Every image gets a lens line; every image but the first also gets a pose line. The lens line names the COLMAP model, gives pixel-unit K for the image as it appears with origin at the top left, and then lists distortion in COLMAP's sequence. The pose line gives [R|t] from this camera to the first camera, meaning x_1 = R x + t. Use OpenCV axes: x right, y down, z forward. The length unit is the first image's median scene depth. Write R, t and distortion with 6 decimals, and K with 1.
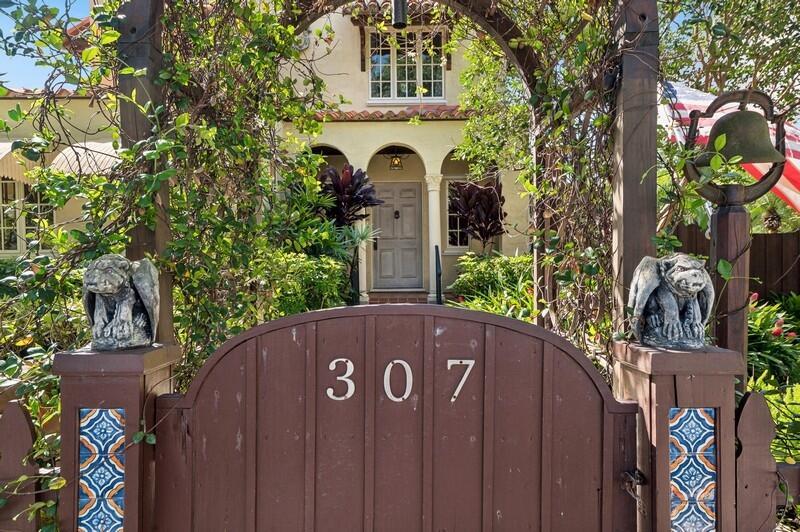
lens RADIAL K [[551.2, 0, 398.6], [0, 551.2, 269.2], [0, 0, 1]] dist [0.007875, 0.001247]
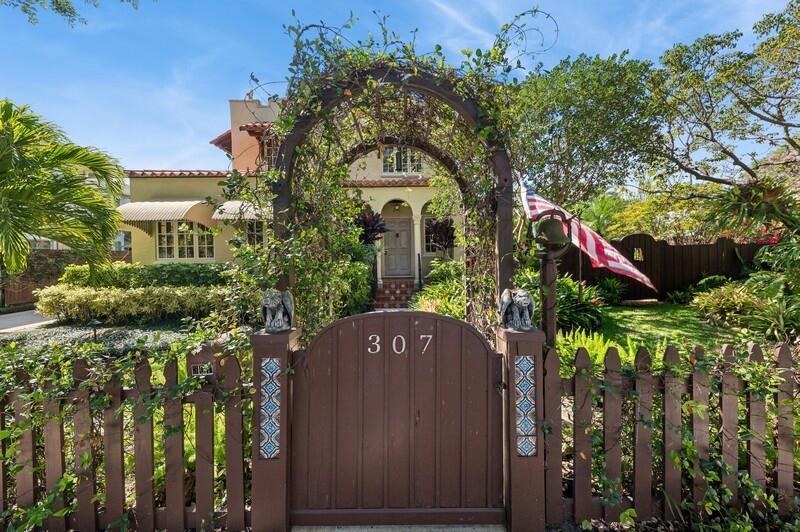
lens RADIAL K [[299.0, 0, 402.0], [0, 299.0, 259.9], [0, 0, 1]] dist [-0.000048, 0.000008]
pose [[0.999914, -0.005065, 0.012092, -0.001180], [0.005254, 0.999864, -0.015635, -0.107052], [-0.012011, 0.015697, 0.999805, -0.206582]]
